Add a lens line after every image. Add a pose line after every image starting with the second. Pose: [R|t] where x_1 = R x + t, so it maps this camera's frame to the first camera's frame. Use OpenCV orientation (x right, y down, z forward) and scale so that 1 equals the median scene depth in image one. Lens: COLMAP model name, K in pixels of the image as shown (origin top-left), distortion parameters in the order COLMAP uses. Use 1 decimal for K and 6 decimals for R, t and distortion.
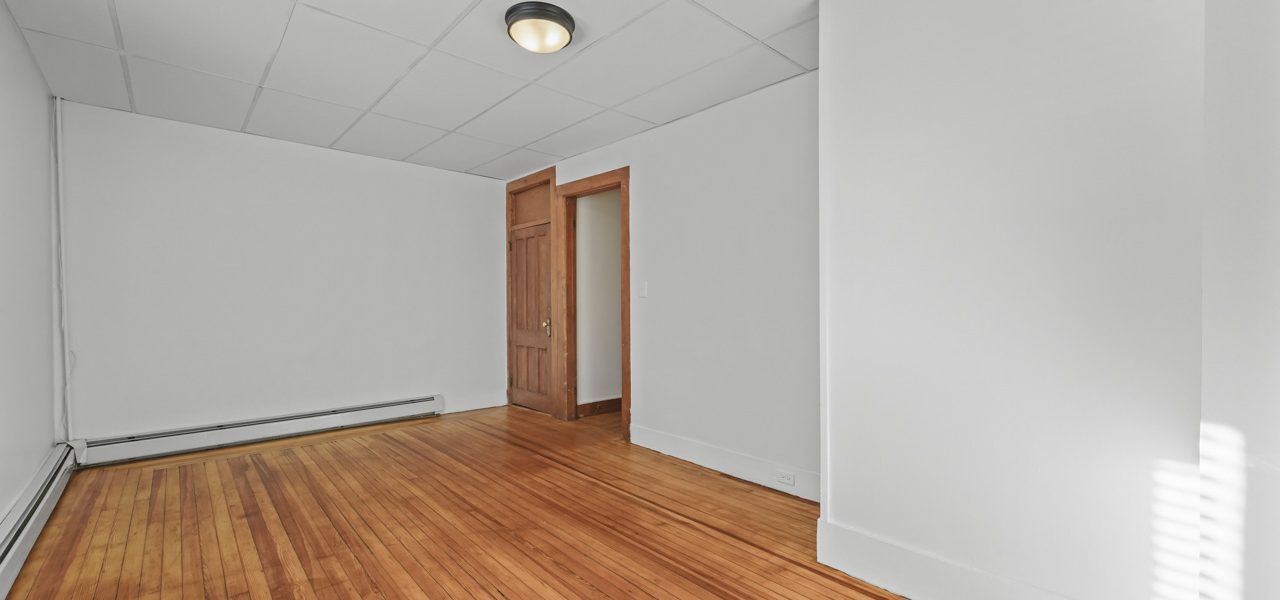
lens RADIAL K [[518.5, 0, 639.7], [0, 518.5, 294.1], [0, 0, 1]] dist [0.000581, 0.000231]
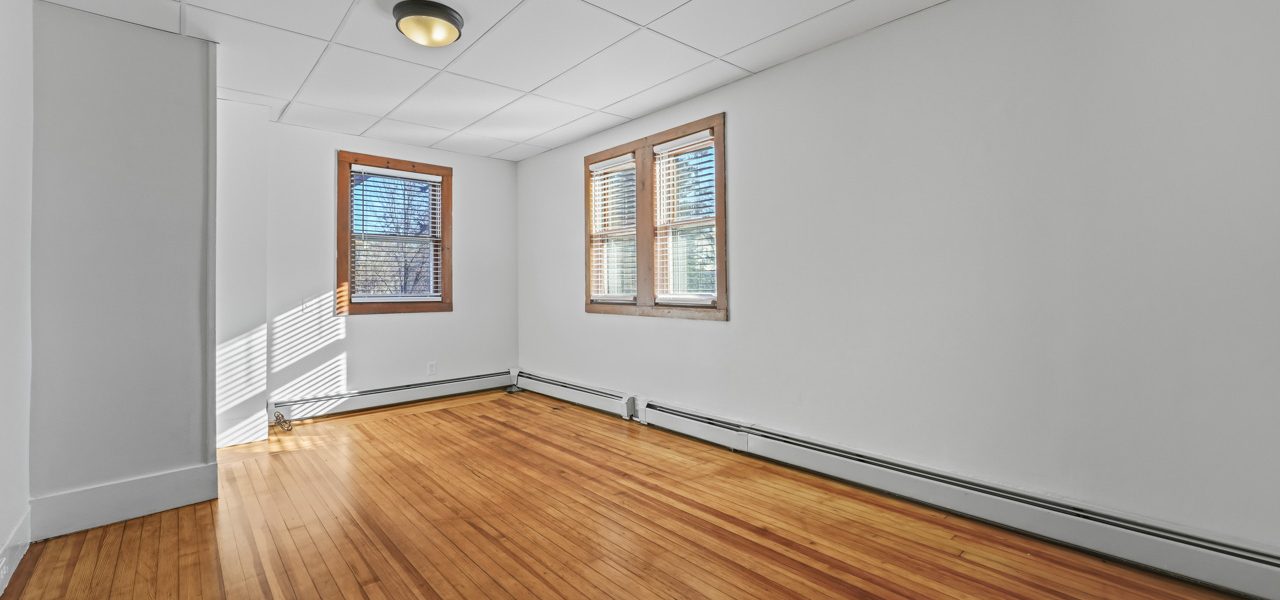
lens RADIAL K [[515.3, 0, 643.1], [0, 515.3, 283.0], [0, 0, 1]] dist [0.001344, 0.000273]
pose [[-0.999935, 0.010717, 0.003921, -0.560239], [0.010688, 0.999916, -0.007269, 0.022545], [-0.003999, -0.007227, -0.999966, 1.843333]]
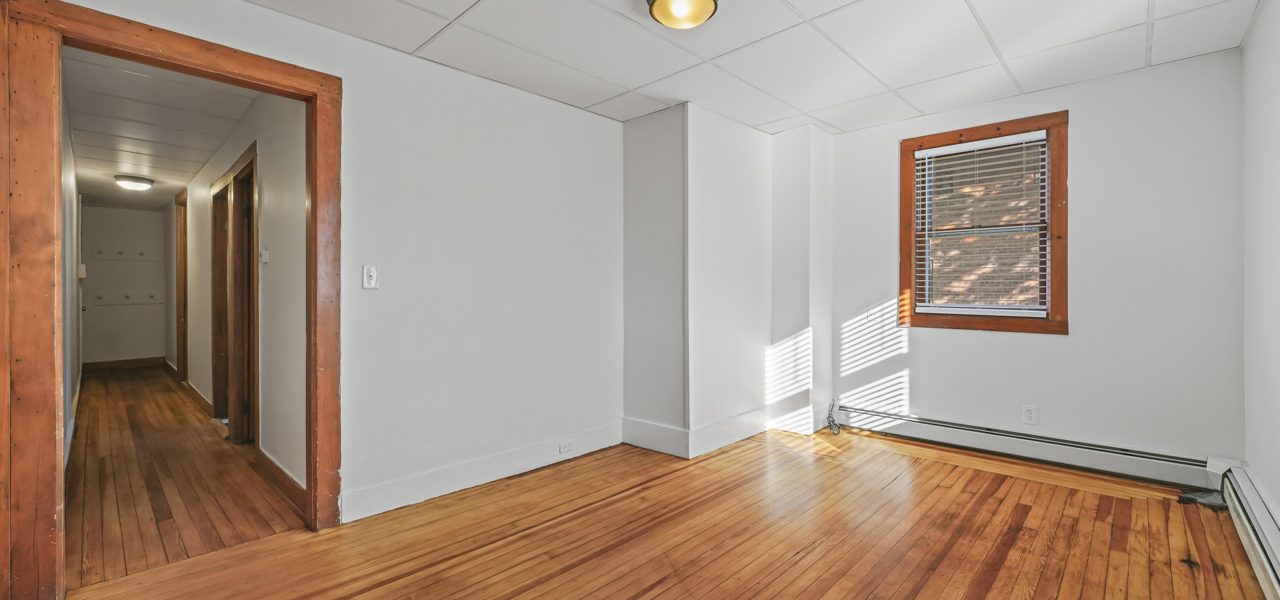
lens RADIAL K [[518.5, 0, 639.7], [0, 518.5, 294.1], [0, 0, 1]] dist [0.000581, 0.000231]
pose [[-0.064403, -0.005693, 0.997908, -1.002188], [-0.005223, 0.999972, 0.005368, 0.008217], [-0.997910, -0.004867, -0.064431, 1.041090]]
